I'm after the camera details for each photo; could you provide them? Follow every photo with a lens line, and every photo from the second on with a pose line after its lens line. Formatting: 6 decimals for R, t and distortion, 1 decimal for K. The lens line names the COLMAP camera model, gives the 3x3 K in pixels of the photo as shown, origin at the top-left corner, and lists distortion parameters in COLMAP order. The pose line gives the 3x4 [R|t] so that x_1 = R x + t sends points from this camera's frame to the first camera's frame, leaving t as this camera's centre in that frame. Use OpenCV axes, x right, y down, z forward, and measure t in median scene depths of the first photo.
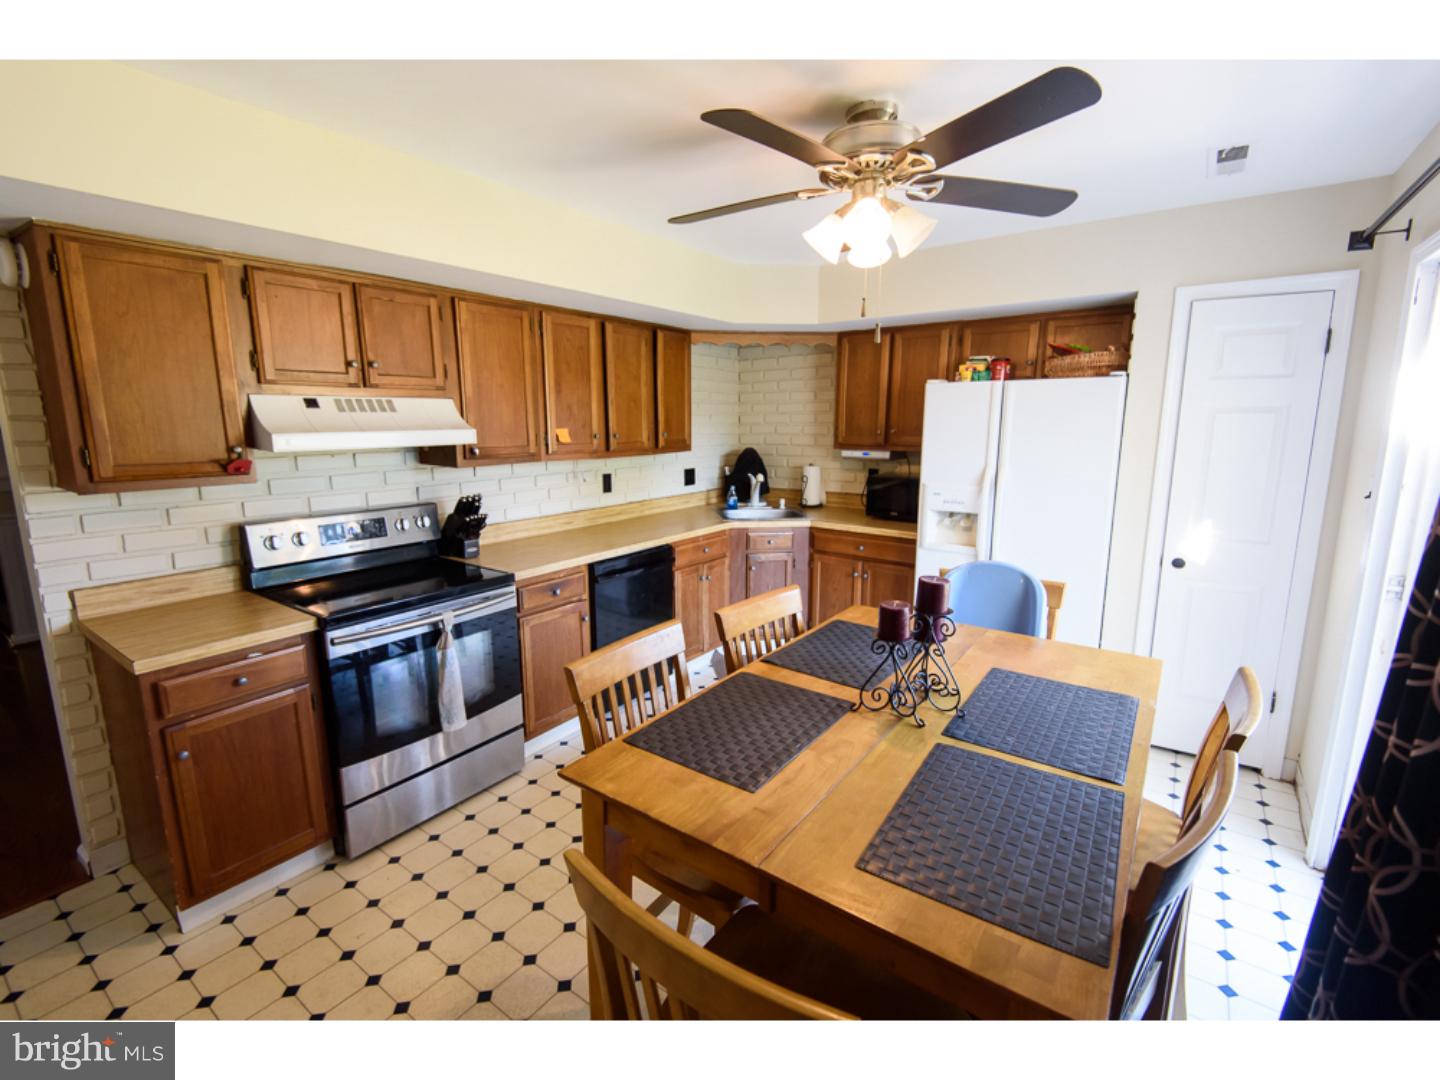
lens RADIAL K [[649.0, 0, 716.4], [0, 649.0, 533.5], [0, 0, 1]] dist [0.010327, -0.006565]
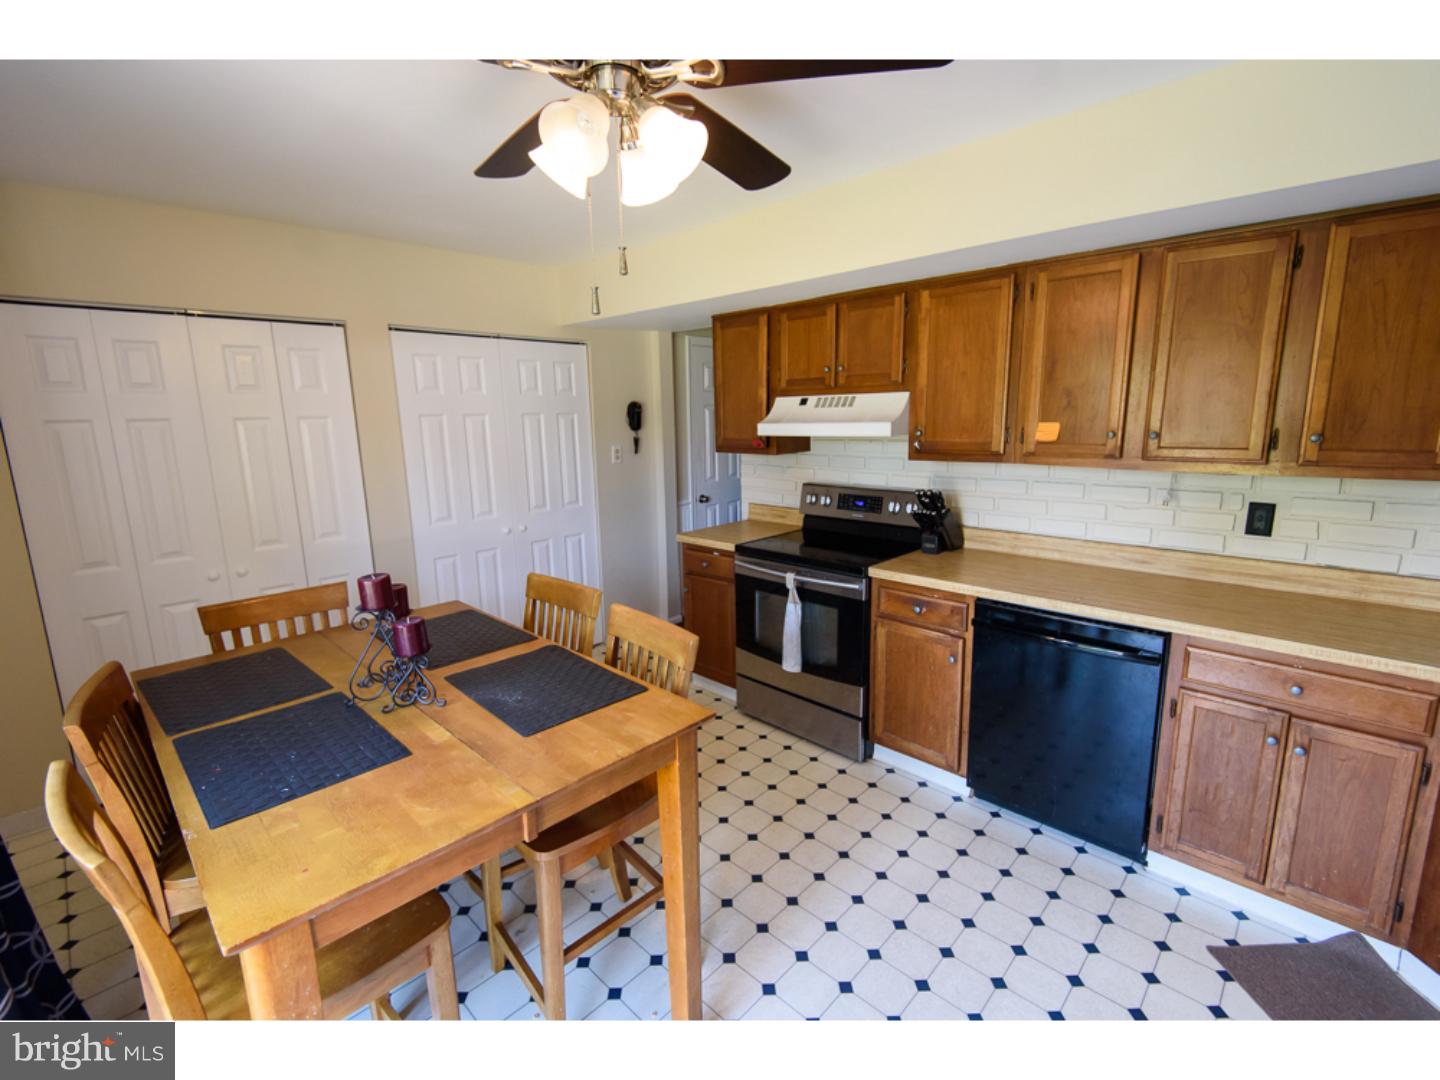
lens RADIAL K [[649.0, 0, 716.4], [0, 649.0, 533.5], [0, 0, 1]] dist [0.010327, -0.006565]
pose [[-0.155696, 0.185350, -0.970260, 0.656510], [-0.155726, 0.965350, 0.209401, -0.156581], [0.975453, 0.183697, -0.121437, 0.858627]]
